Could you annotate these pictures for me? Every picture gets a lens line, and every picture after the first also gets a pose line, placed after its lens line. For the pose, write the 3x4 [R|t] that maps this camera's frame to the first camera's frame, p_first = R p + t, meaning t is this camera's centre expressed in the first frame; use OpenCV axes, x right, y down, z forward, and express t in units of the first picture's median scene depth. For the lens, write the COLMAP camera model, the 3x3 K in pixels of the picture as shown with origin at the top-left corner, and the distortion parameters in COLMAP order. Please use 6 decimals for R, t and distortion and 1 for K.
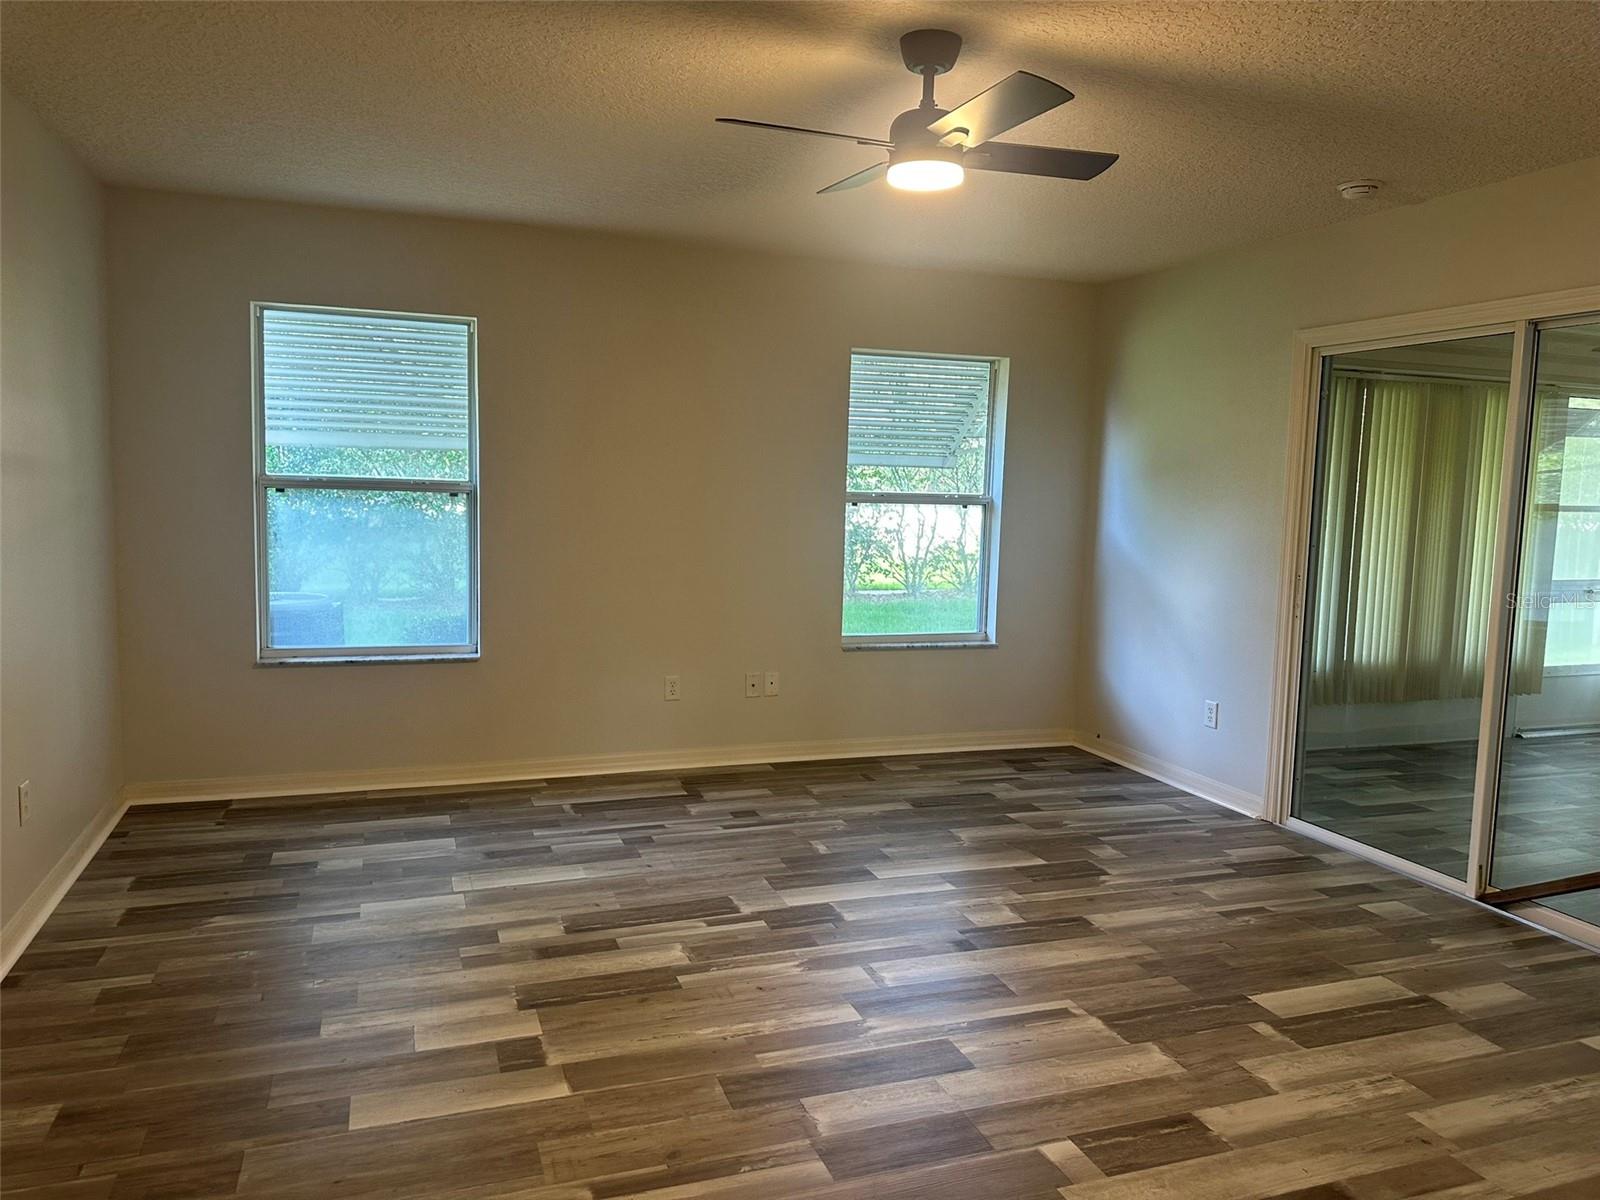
lens RADIAL K [[1125.0, 0, 797.5], [0, 1125.0, 595.0], [0, 0, 1]] dist [0.063635, -0.072573]
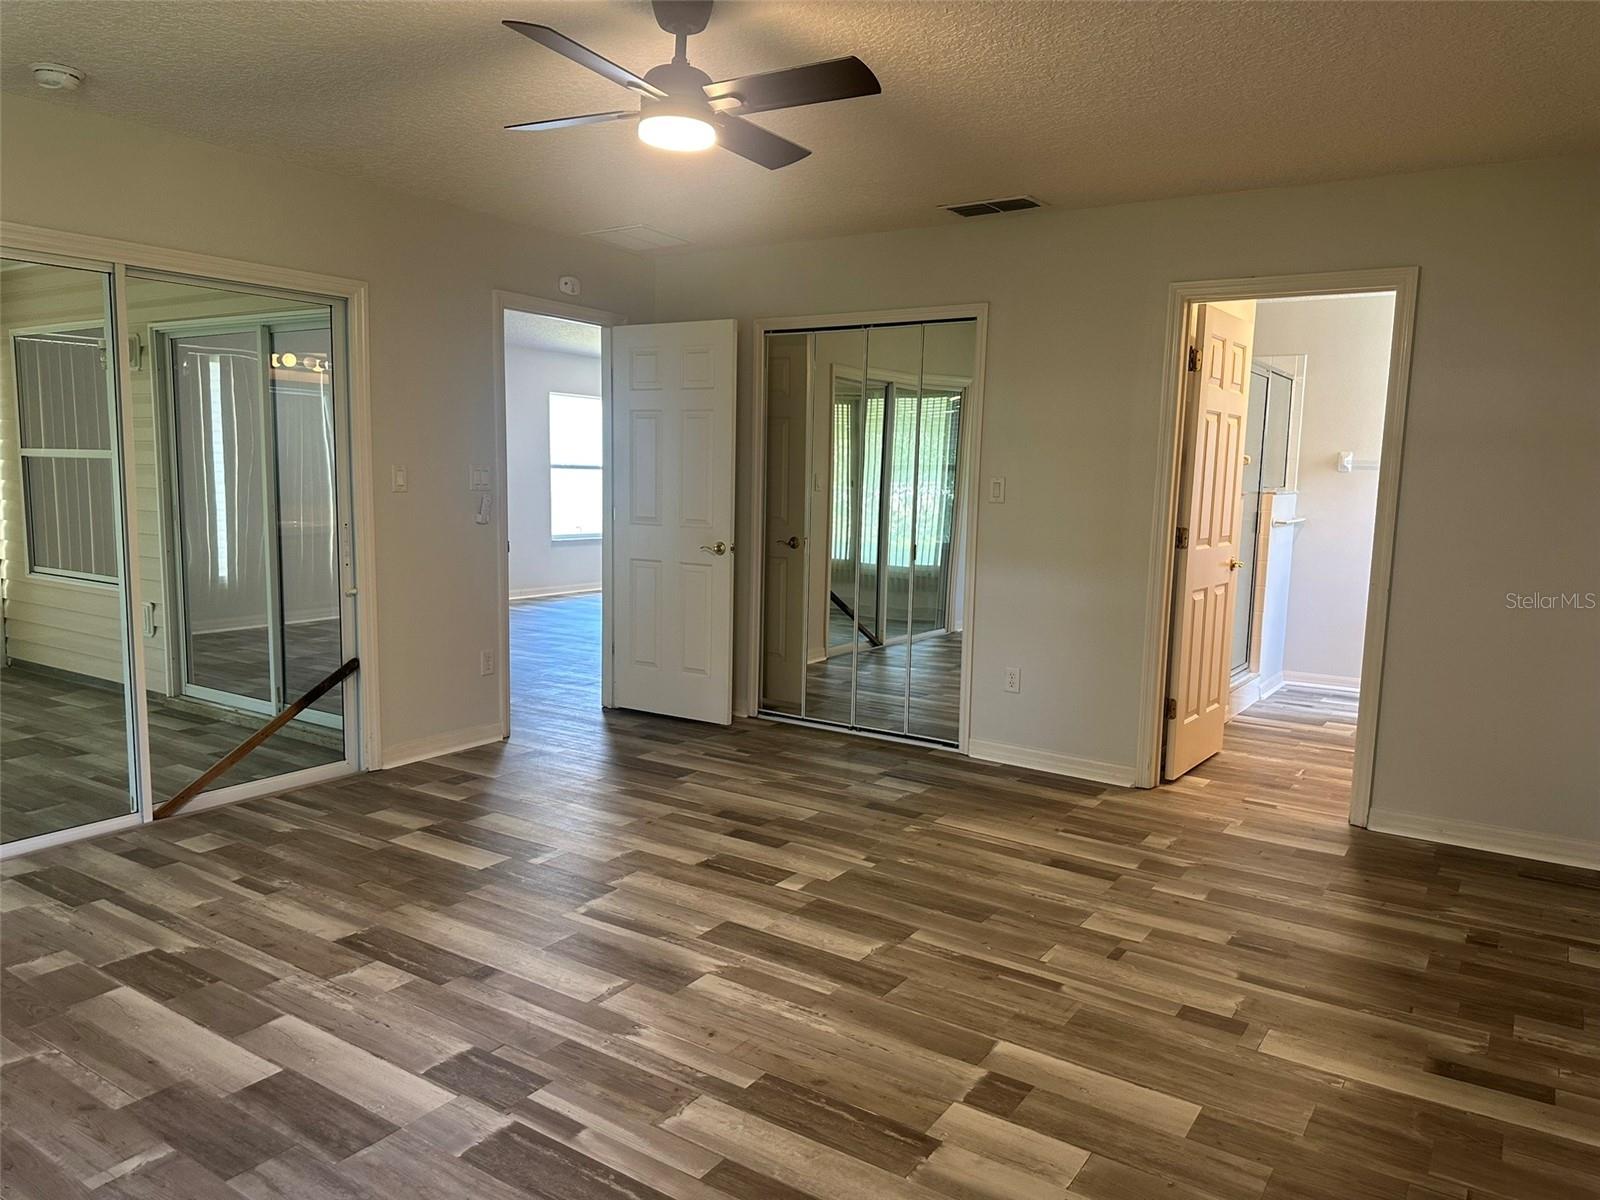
lens RADIAL K [[1125.0, 0, 799.6], [0, 1125.0, 607.8], [0, 0, 1]] dist [0.063635, -0.072573]
pose [[-0.597265, -0.140433, 0.789654, -0.689969], [0.043387, 0.977453, 0.206648, -0.141666], [-0.800869, 0.157684, -0.577706, 1.356251]]
